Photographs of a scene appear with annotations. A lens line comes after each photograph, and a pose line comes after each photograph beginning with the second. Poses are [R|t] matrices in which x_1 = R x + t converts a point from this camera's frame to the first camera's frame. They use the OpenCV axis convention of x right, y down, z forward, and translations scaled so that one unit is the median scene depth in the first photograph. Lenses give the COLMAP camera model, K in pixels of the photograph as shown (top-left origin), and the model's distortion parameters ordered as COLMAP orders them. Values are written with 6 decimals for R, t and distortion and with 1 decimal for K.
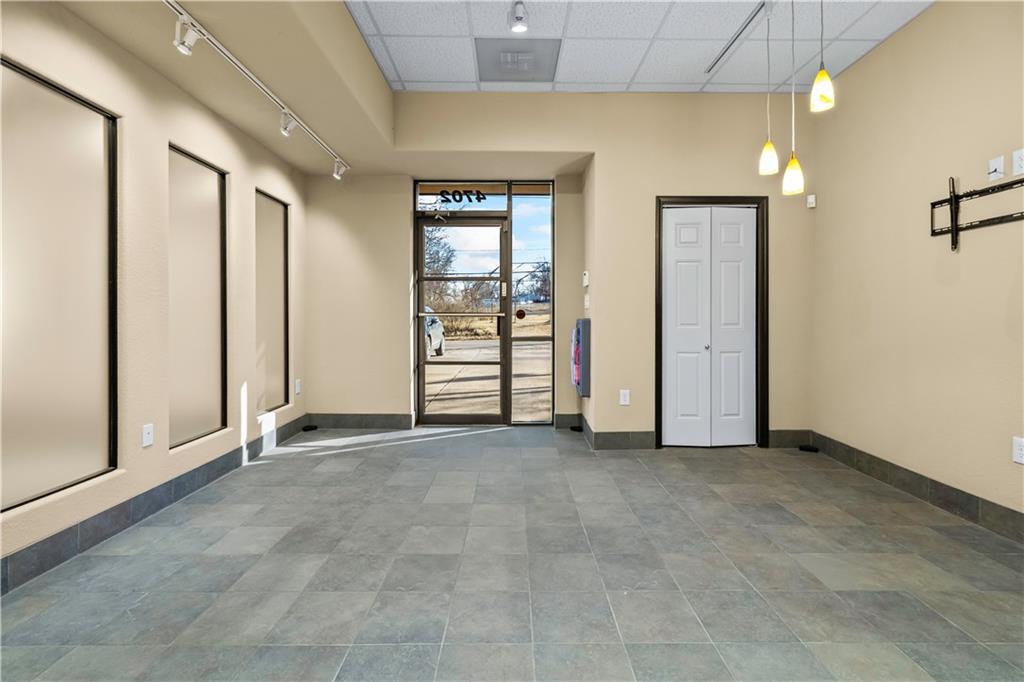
lens RADIAL K [[475.0, 0, 513.8], [0, 475.0, 318.1], [0, 0, 1]] dist [-0.002142, 0.000571]
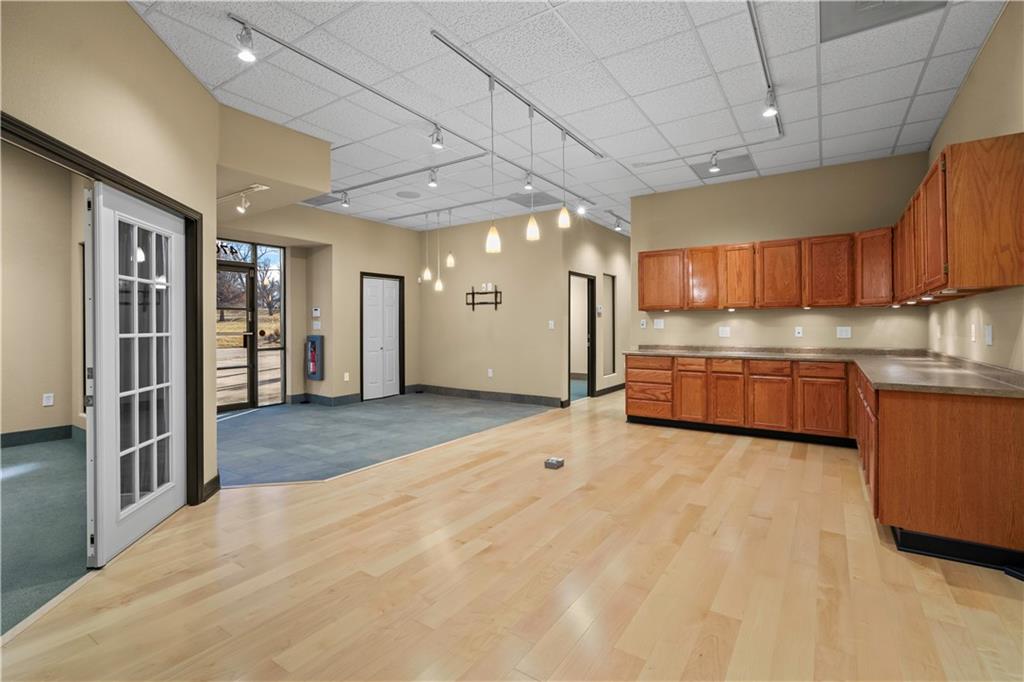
lens RADIAL K [[467.9, 0, 516.4], [0, 467.9, 335.3], [0, 0, 1]] dist [-0.002234, 0.000538]
pose [[0.562988, -0.021346, 0.826189, -0.933076], [0.006394, 0.999749, 0.021474, -0.034323], [-0.826440, -0.006807, 0.562983, -0.608987]]
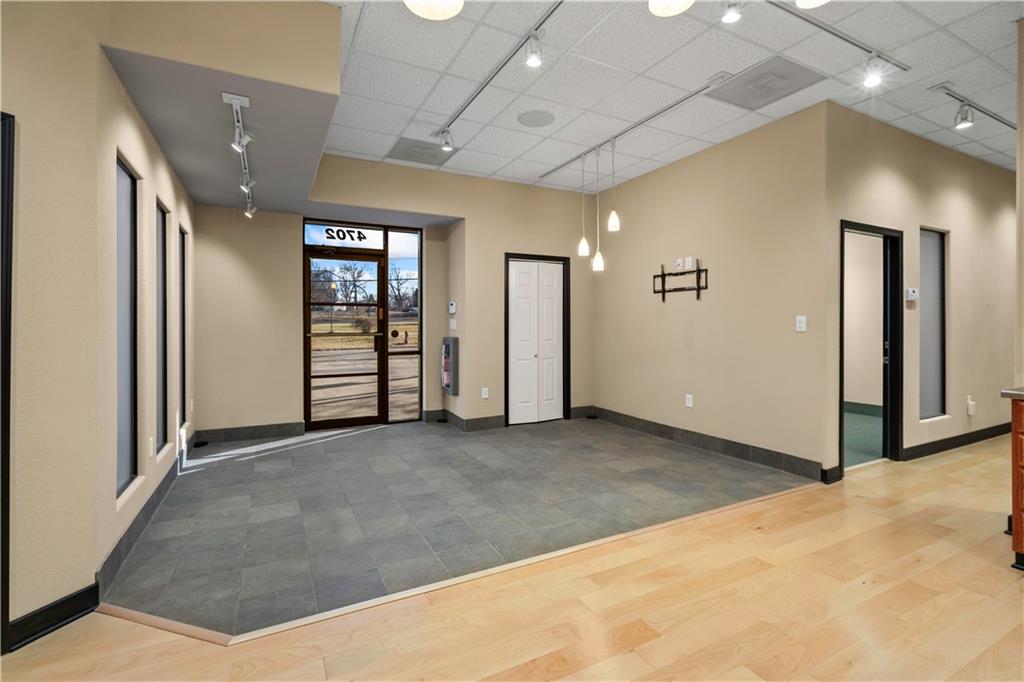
lens RADIAL K [[474.0, 0, 515.9], [0, 474.0, 329.3], [0, 0, 1]] dist [-0.012194, 0.011399]
pose [[0.887859, -0.006789, 0.460065, -0.339871], [0.004747, 0.999973, 0.005595, -0.031199], [-0.460091, -0.002784, 0.887868, -0.301196]]
